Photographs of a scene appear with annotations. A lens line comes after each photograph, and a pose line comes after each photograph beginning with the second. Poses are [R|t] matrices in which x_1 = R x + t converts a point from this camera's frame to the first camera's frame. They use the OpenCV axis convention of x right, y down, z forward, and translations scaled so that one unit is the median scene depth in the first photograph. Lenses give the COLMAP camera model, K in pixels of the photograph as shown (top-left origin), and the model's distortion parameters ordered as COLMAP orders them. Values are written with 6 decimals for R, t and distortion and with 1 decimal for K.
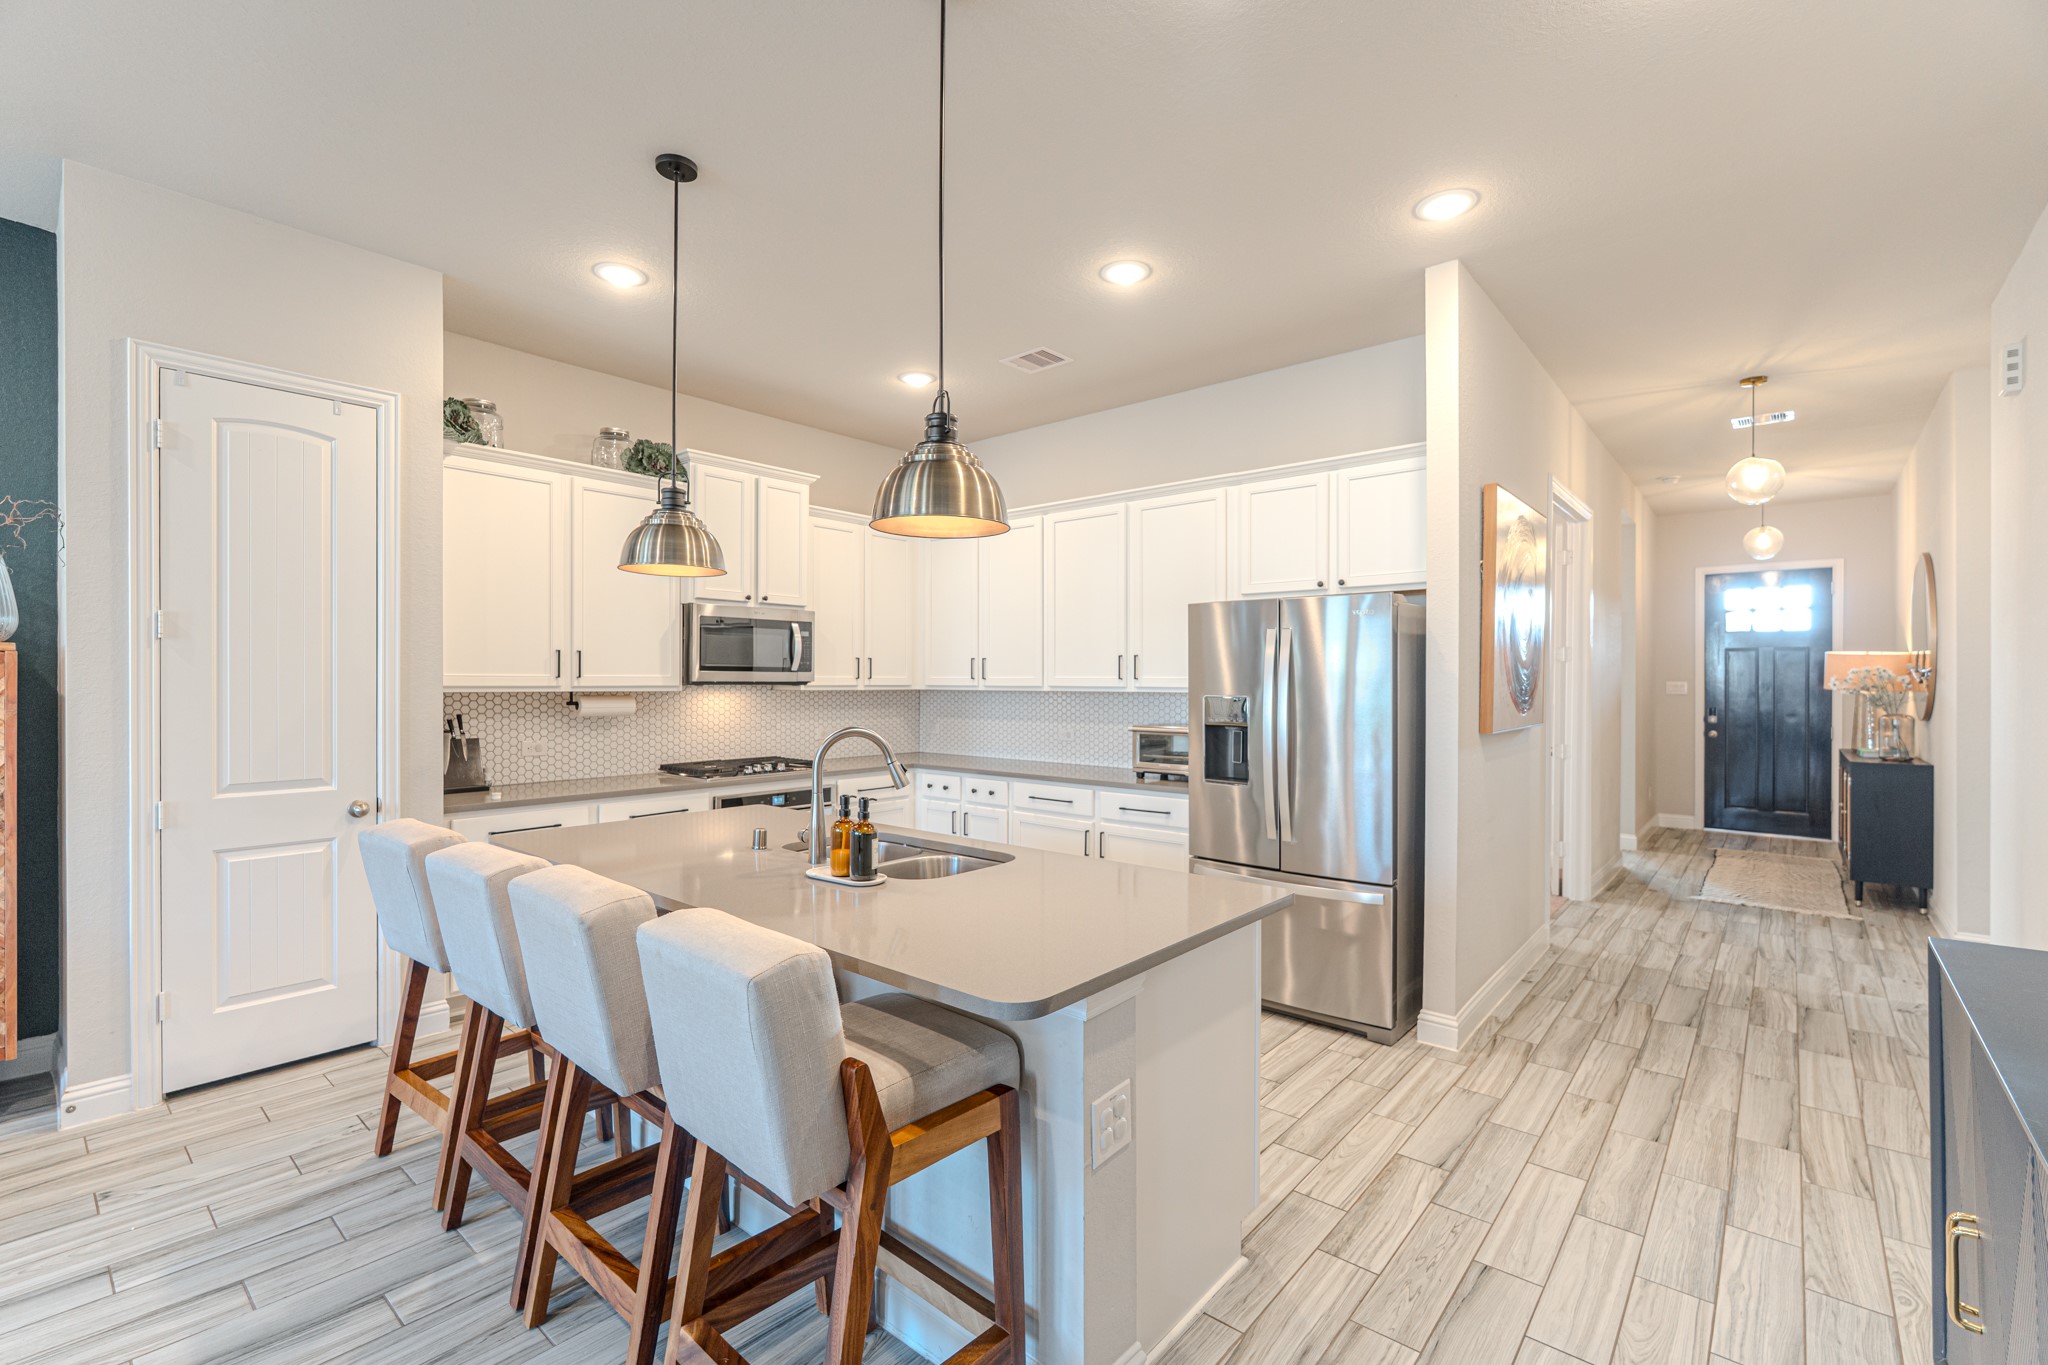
lens RADIAL K [[906.9, 0, 1009.5], [0, 906.9, 685.5], [0, 0, 1]] dist [0.000935, -0.000132]
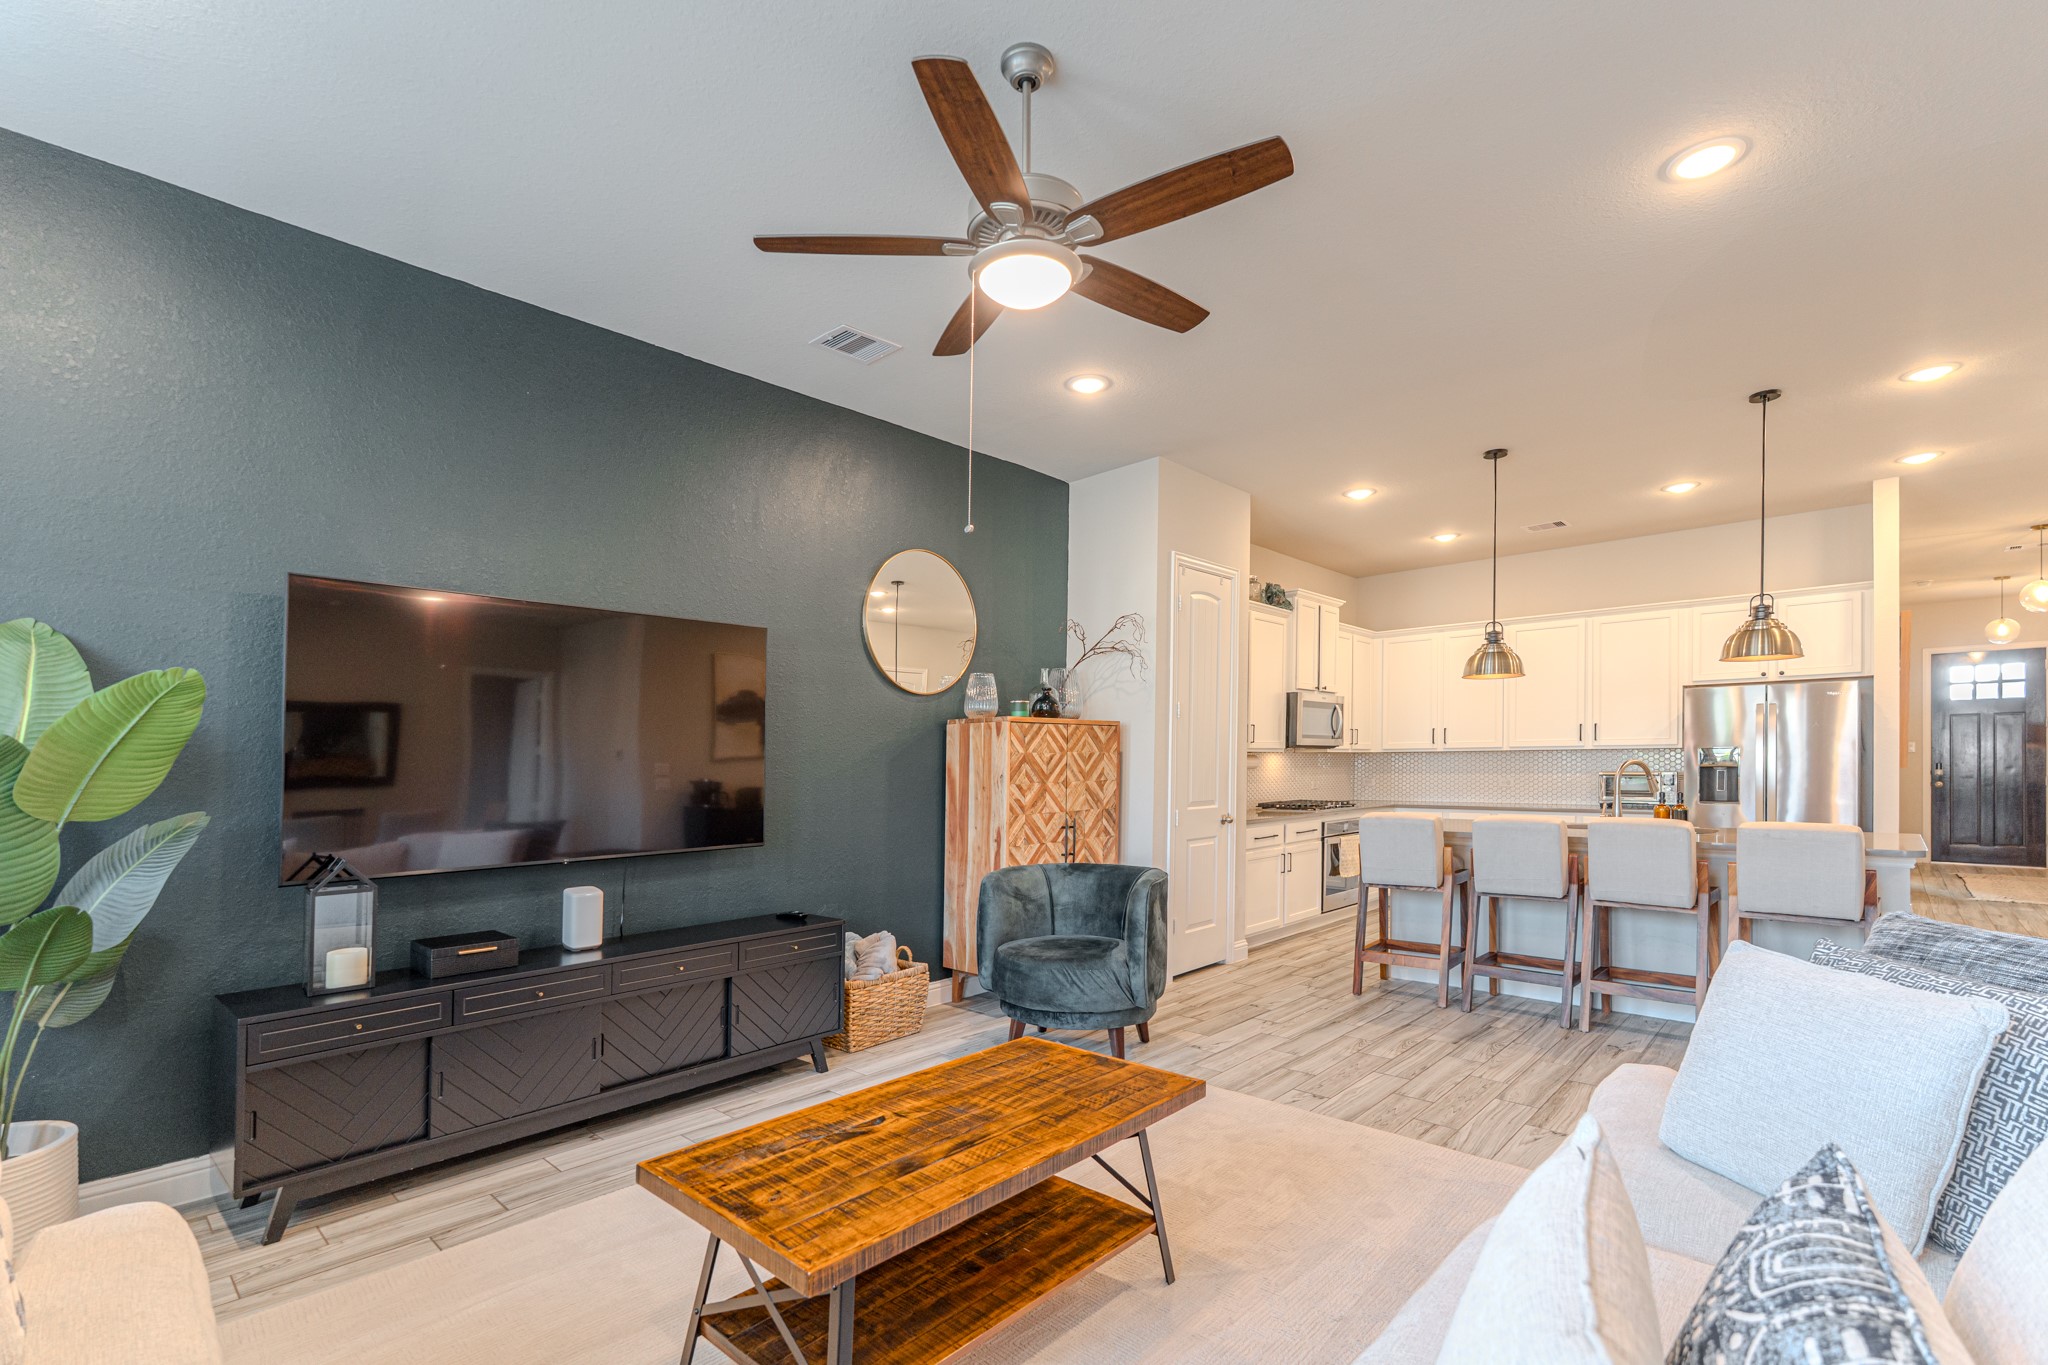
lens RADIAL K [[938.0, 0, 1015.7], [0, 938.0, 769.0], [0, 0, 1]] dist [0.009631, -0.000469]
pose [[0.999663, -0.011417, -0.023312, -0.963866], [0.011507, 0.999927, 0.003724, 0.029466], [0.023267, -0.003991, 0.999721, -0.673264]]
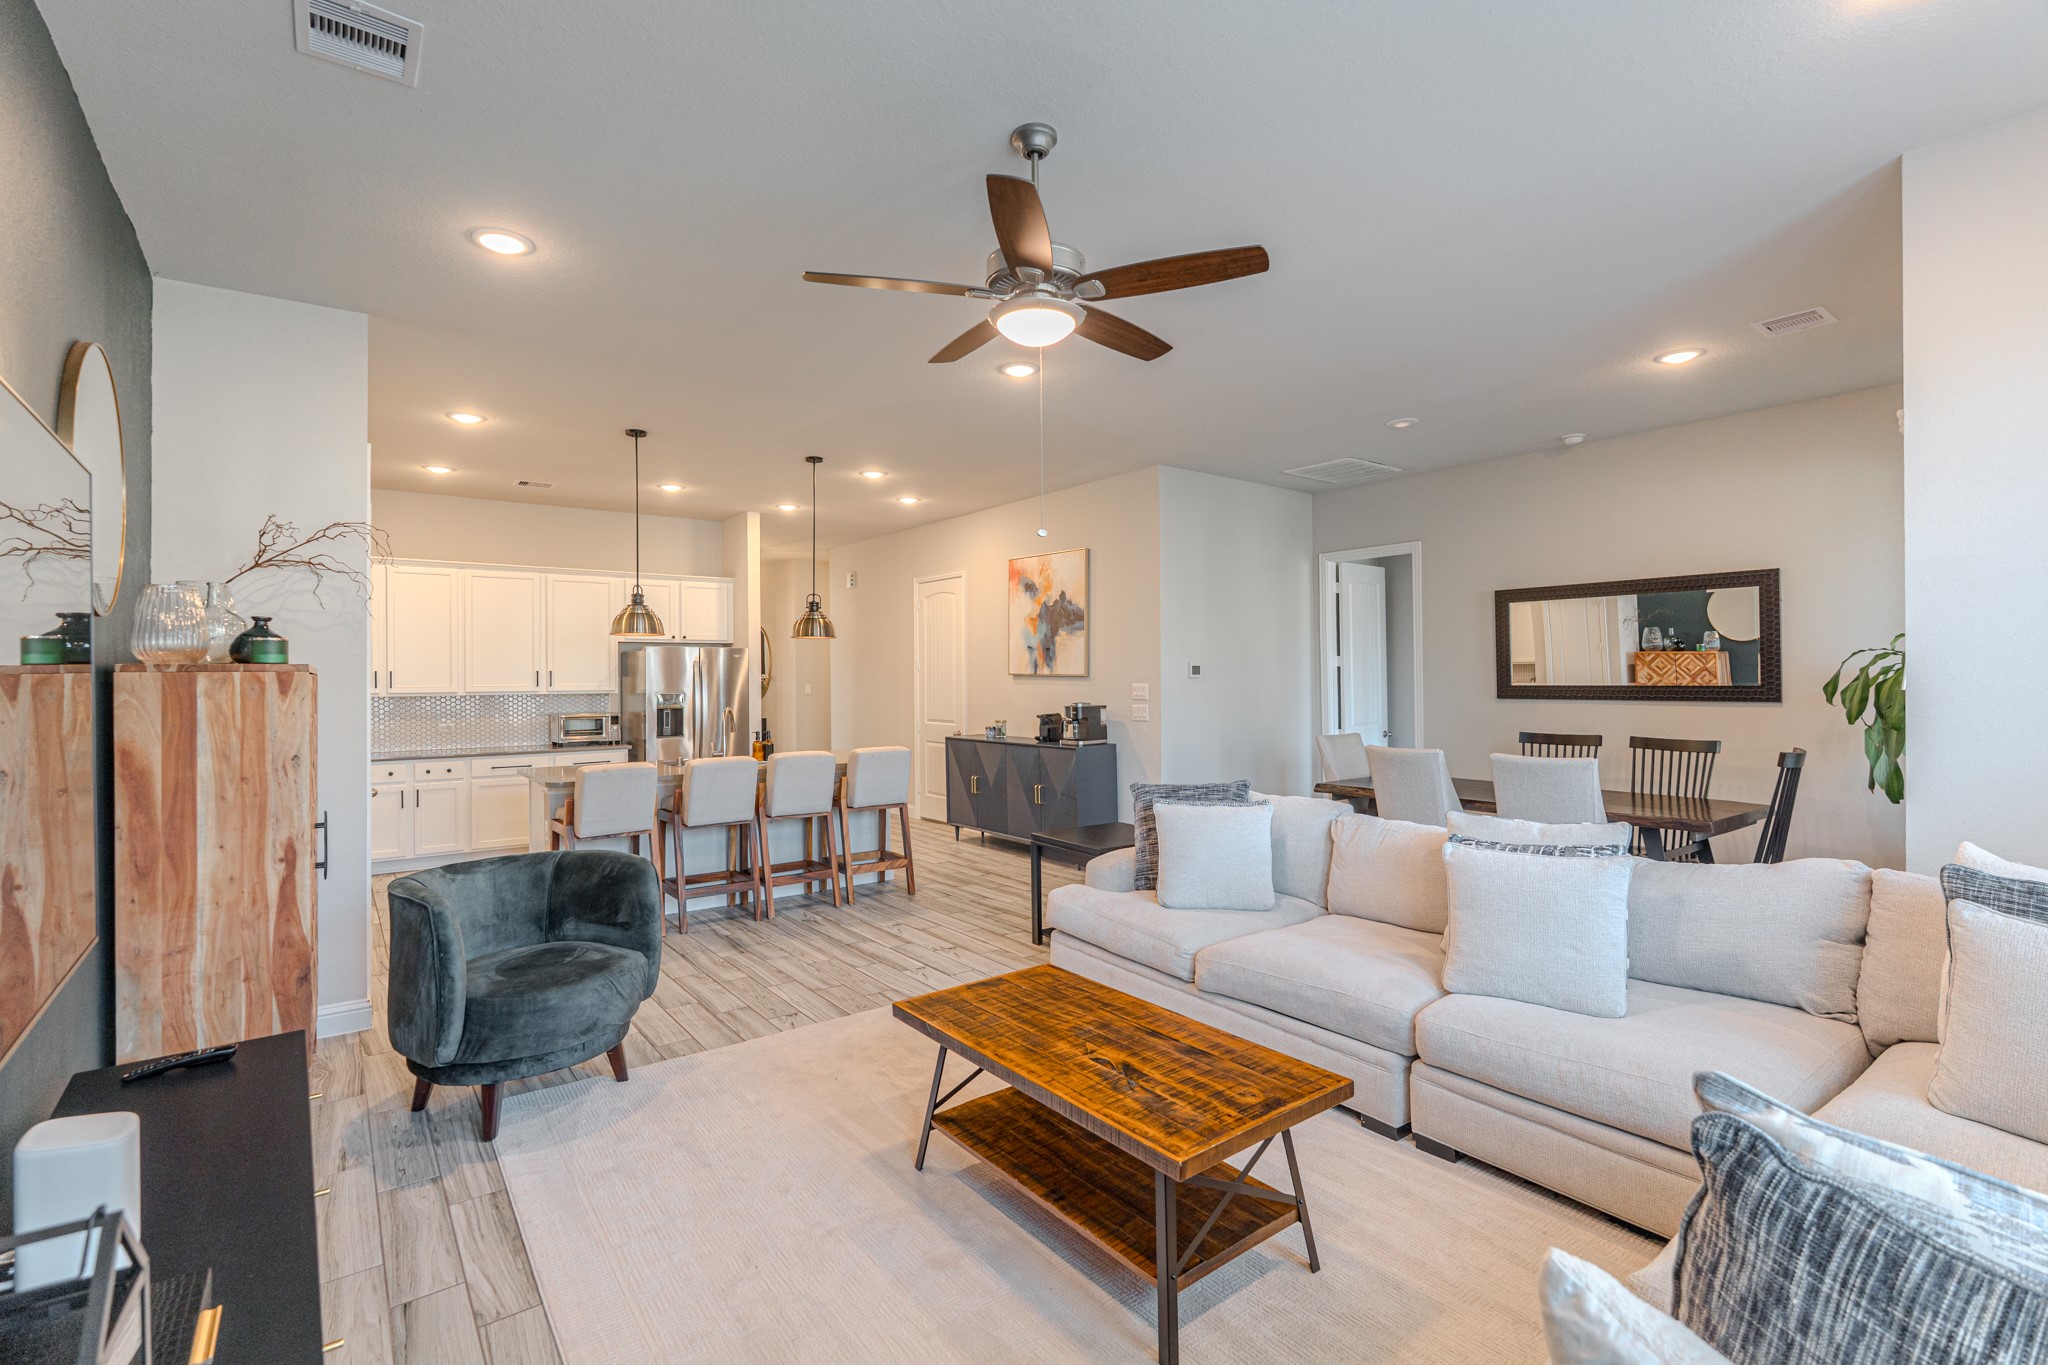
lens RADIAL K [[928.1, 0, 1043.2], [0, 928.1, 684.6], [0, 0, 1]] dist [-0.002122, -0.000122]
pose [[0.176494, -0.011682, 0.984232, -1.691642], [0.012046, 0.999880, 0.009708, -0.019107], [-0.984228, 0.010143, 0.176614, -0.181333]]
